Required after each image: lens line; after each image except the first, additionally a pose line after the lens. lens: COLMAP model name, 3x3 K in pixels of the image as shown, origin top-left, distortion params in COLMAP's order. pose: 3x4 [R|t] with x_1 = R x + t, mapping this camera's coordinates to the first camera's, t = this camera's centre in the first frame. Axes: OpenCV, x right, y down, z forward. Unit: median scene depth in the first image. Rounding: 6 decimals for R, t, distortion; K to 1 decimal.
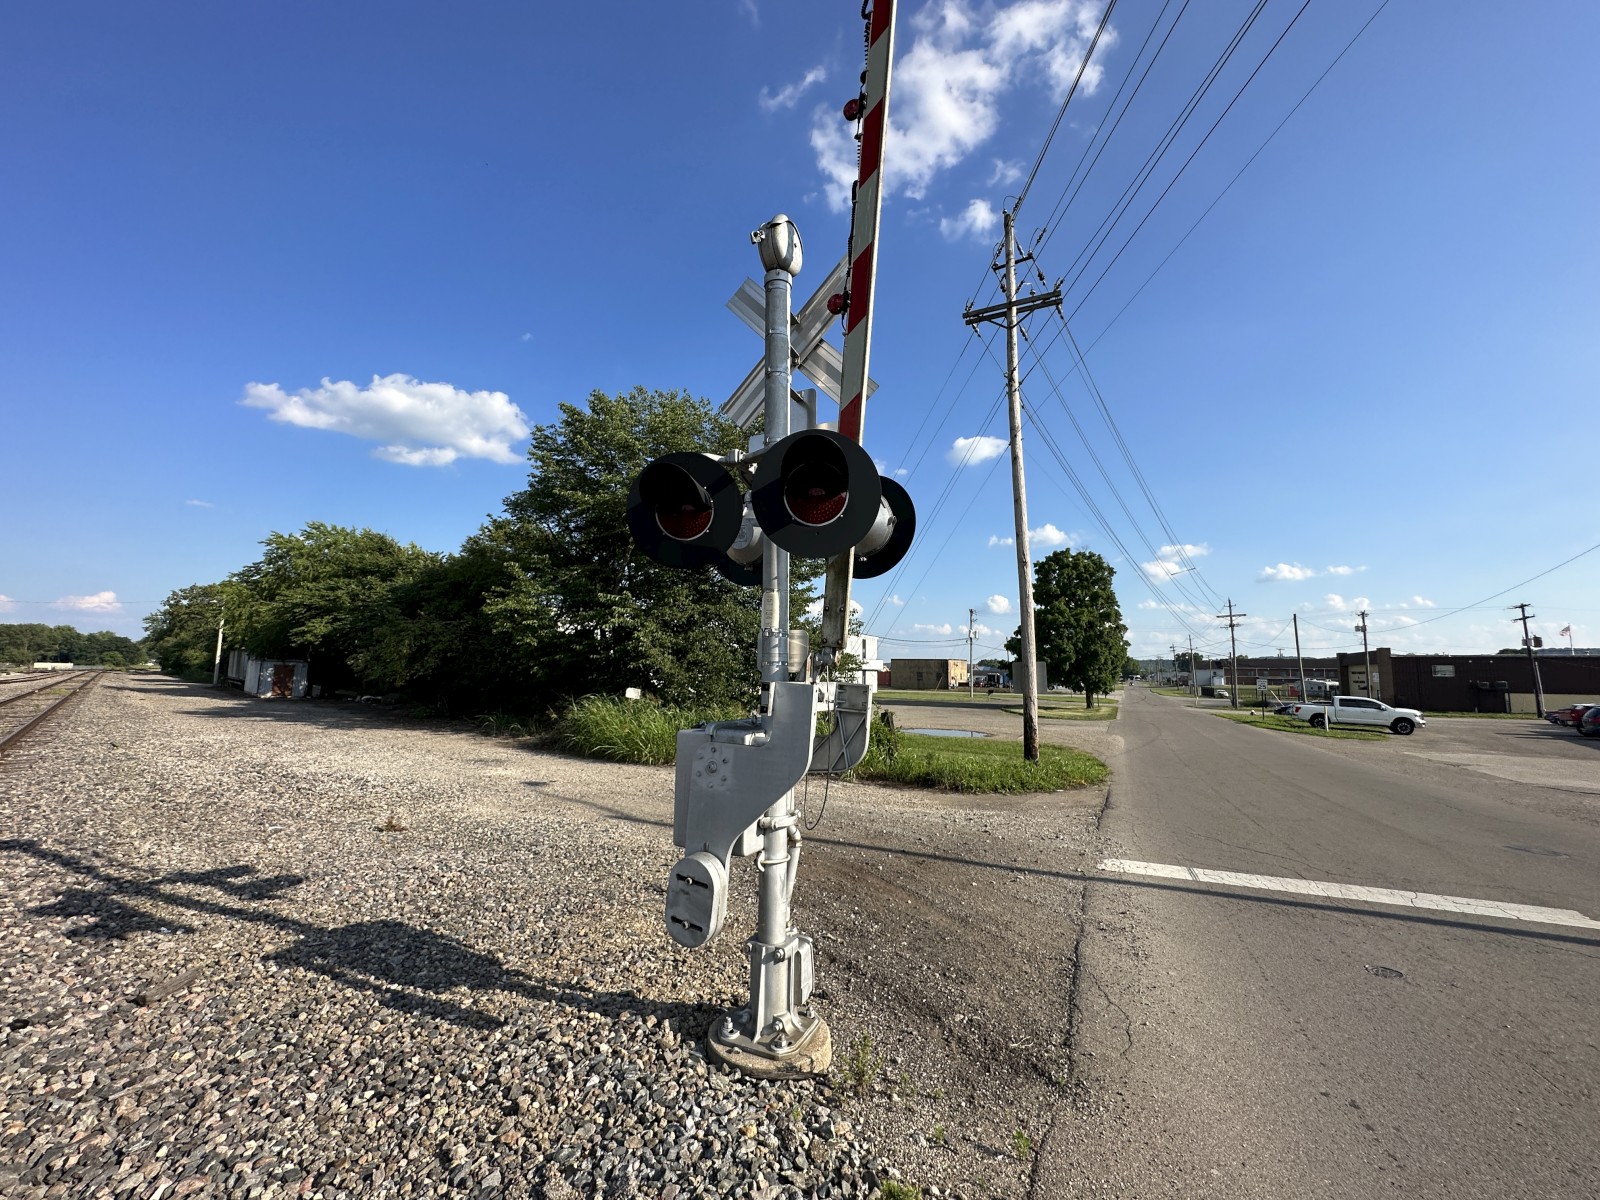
lens RADIAL K [[640.1, 0, 801.6], [0, 640.1, 603.9], [0, 0, 1]] dist [-0.000573, 0.000008]
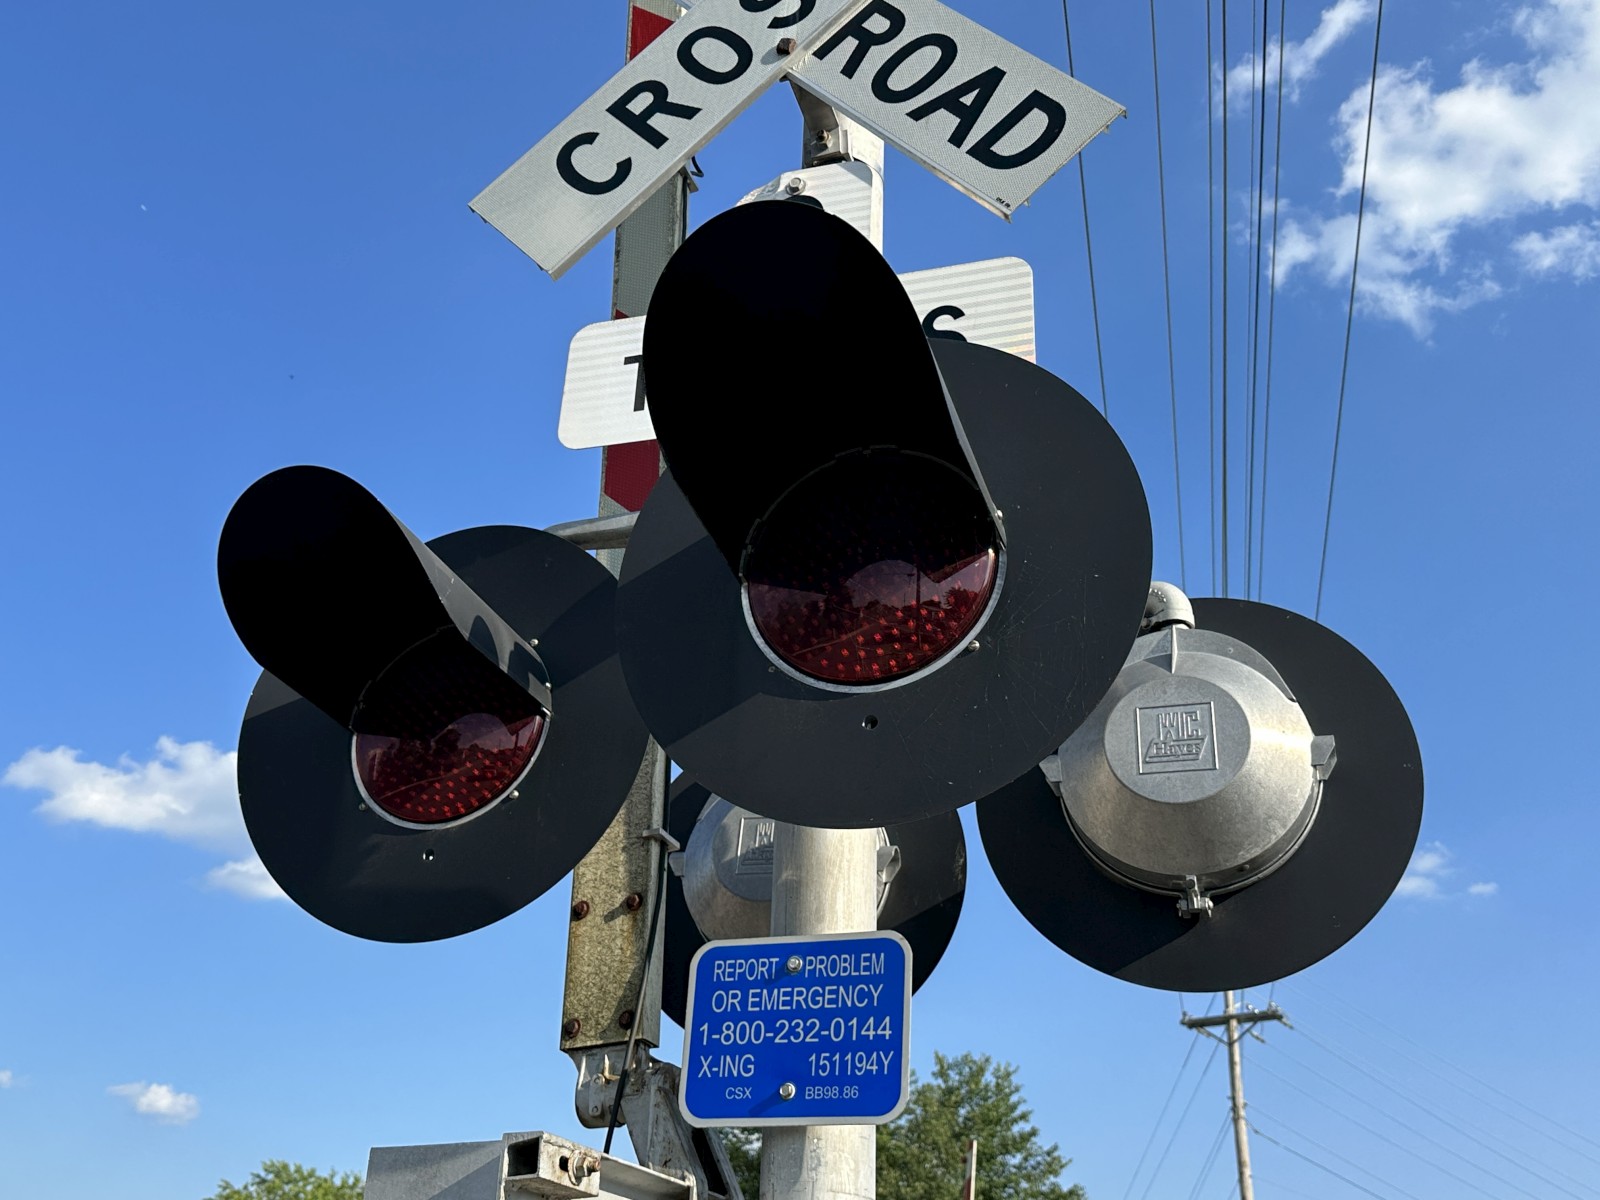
lens RADIAL K [[1577.4, 0, 800.0], [0, 1577.4, 600.0], [0, 0, 1]] dist [0.162745, -0.329907]
pose [[0.977953, -0.064226, -0.198705, 0.153573], [-0.015995, 0.925697, -0.377927, -0.096479], [0.208213, 0.372773, 0.904261, -1.040855]]
